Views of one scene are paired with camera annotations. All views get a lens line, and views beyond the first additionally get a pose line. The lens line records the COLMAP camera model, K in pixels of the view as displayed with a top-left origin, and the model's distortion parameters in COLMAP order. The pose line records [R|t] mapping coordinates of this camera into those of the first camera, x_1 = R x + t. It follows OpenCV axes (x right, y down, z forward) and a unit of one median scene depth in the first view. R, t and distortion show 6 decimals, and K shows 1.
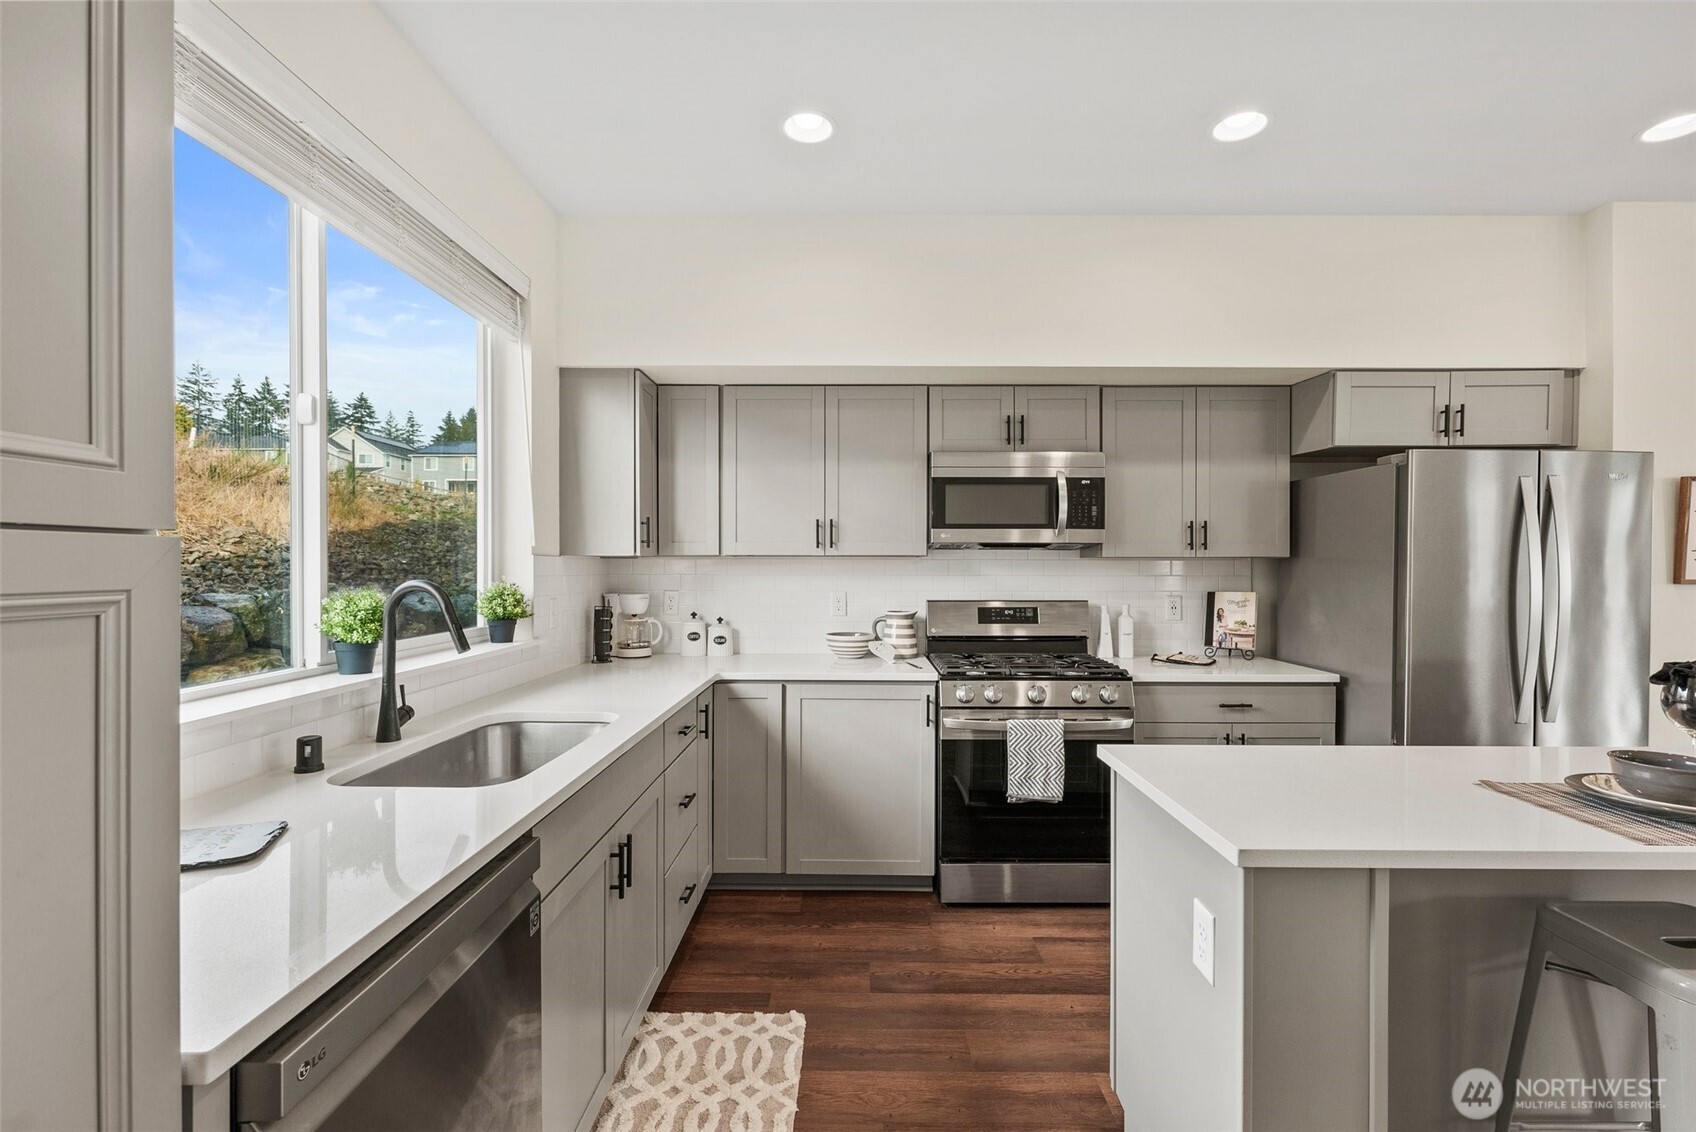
lens RADIAL K [[742.3, 0, 848.0], [0, 742.3, 566.0], [0, 0, 1]] dist [-0.000964, -0.000318]
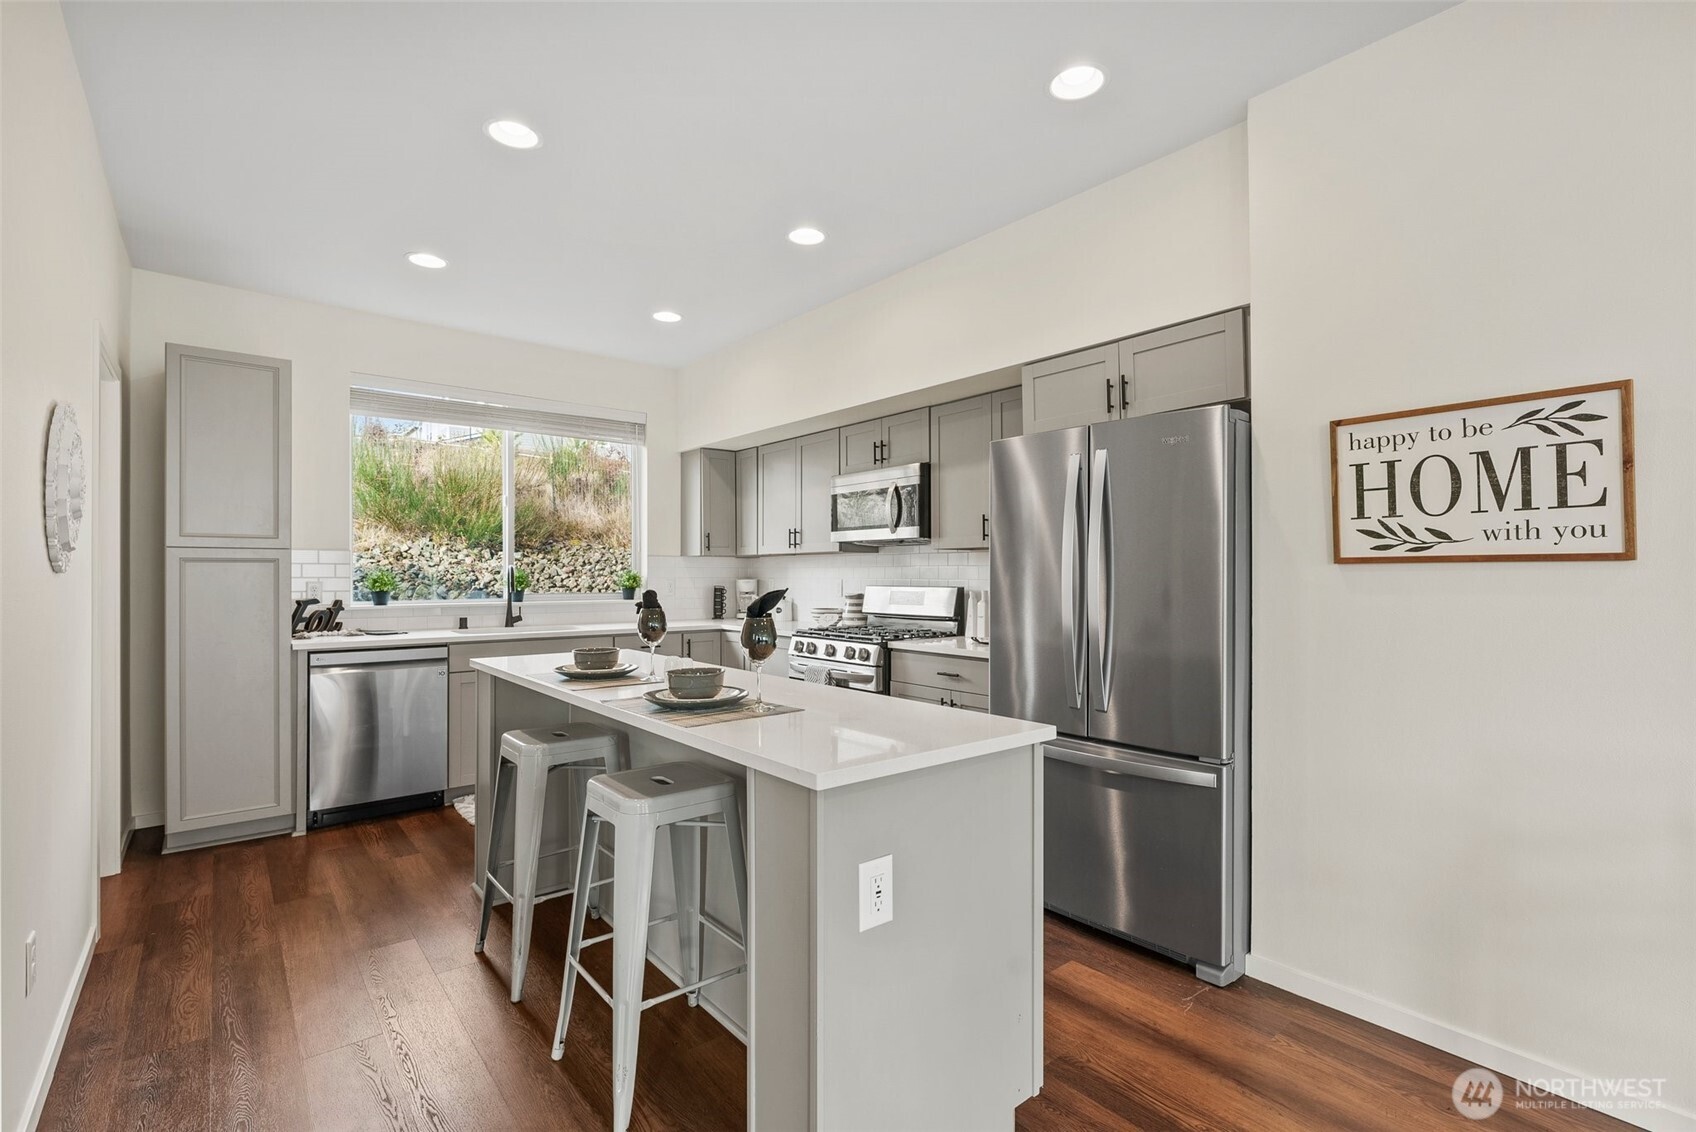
lens RADIAL K [[768.3, 0, 846.5], [0, 768.3, 559.9], [0, 0, 1]] dist [-0.004747, 0.000168]
pose [[0.641172, -0.016295, -0.767224, 1.297274], [-0.000067, 0.999773, -0.021290, 0.035283], [0.767397, 0.013702, 0.641026, 0.108297]]
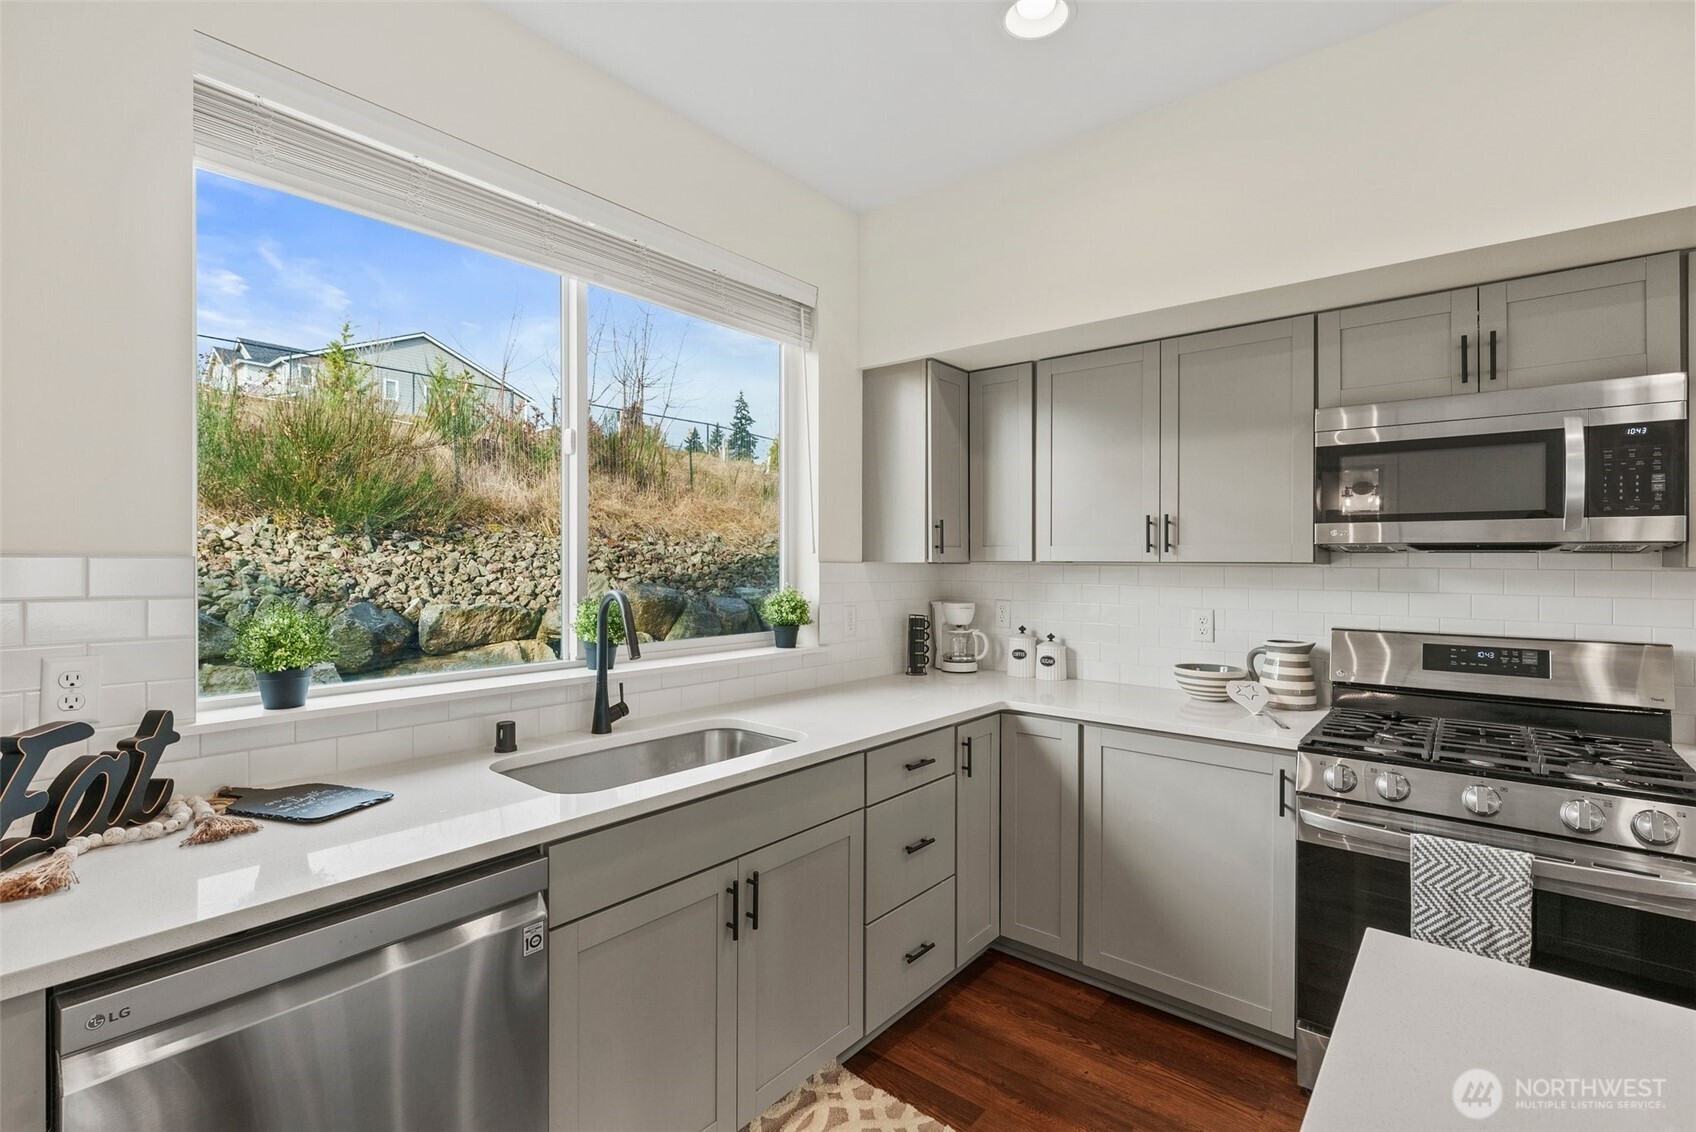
lens RADIAL K [[768.3, 0, 846.5], [0, 768.3, 559.9], [0, 0, 1]] dist [-0.004747, 0.000168]
pose [[0.777474, 0.001720, -0.628912, 0.231221], [-0.005729, 0.999974, -0.004347, -0.011989], [0.628889, 0.006982, 0.777464, 0.197552]]
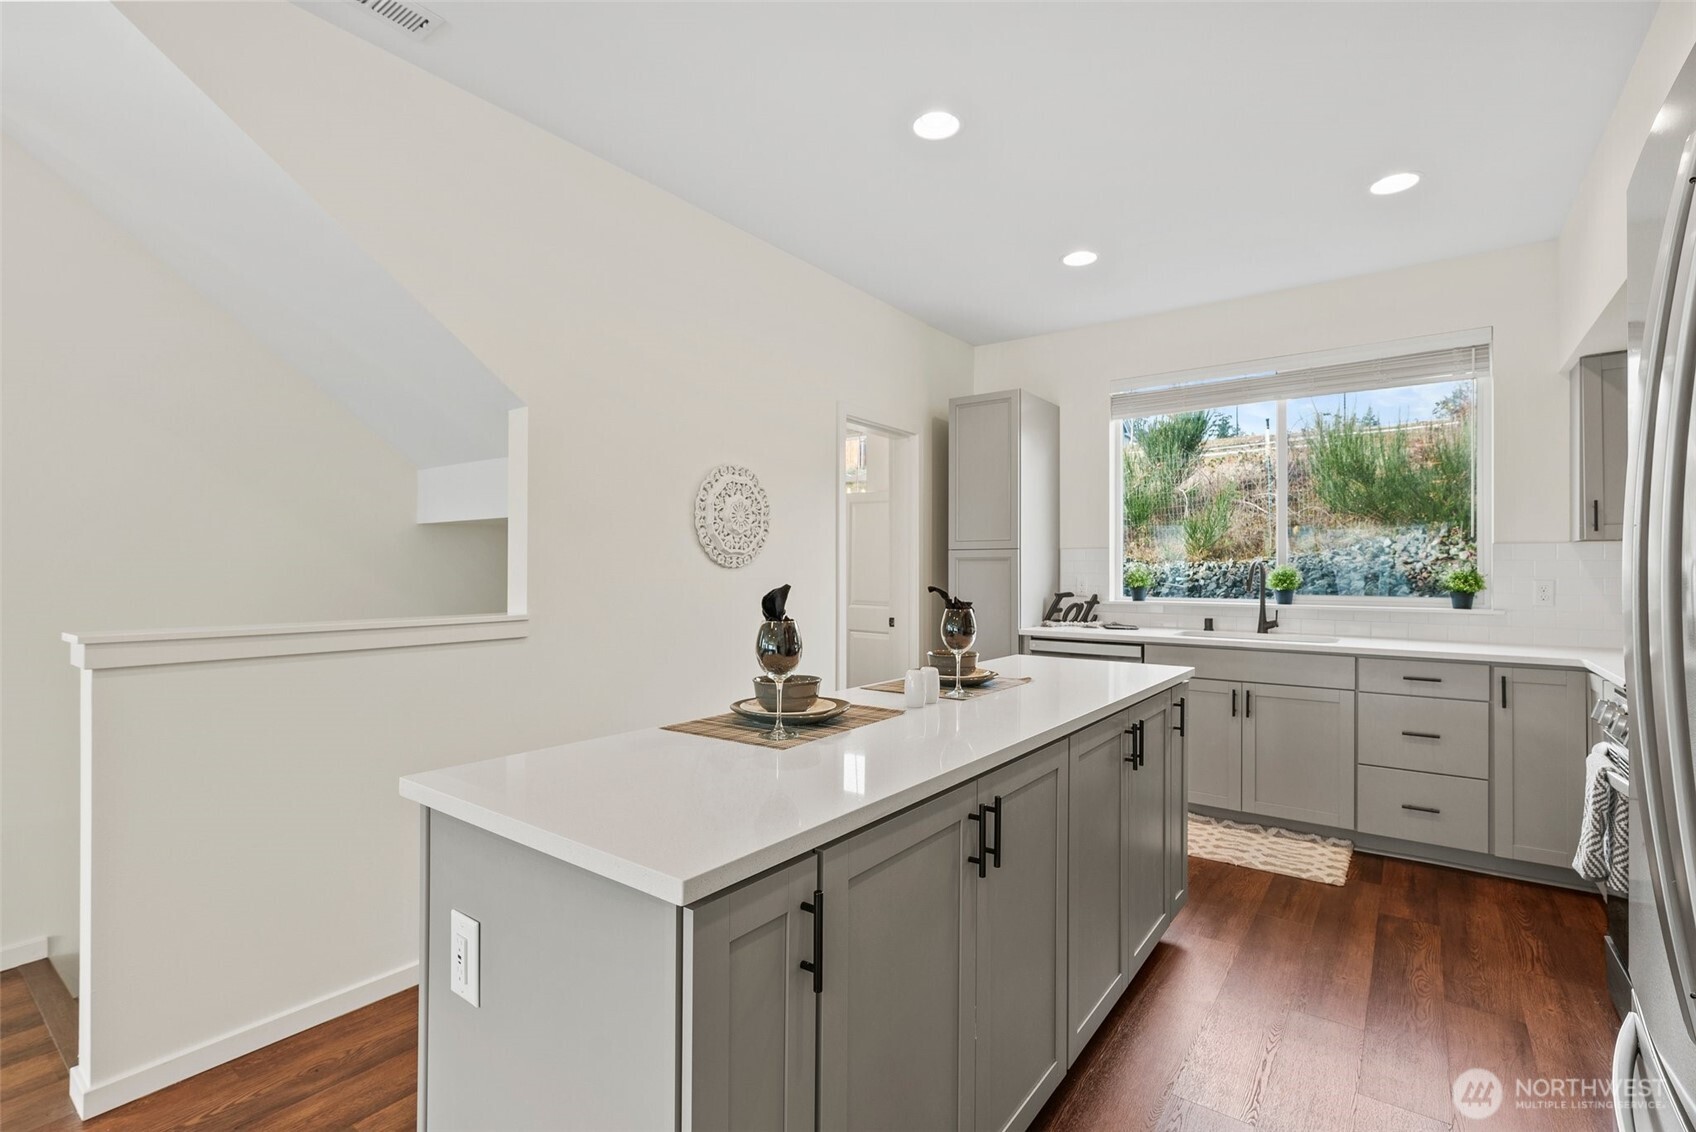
lens RADIAL K [[772.9, 0, 848.0], [0, 772.9, 566.0], [0, 0, 1]] dist [-0.000193, -0.000236]
pose [[-0.587550, -0.009379, -0.809133, 1.156430], [-0.006881, 0.999955, -0.006594, 0.036250], [0.809158, 0.001693, -0.587588, 0.800438]]
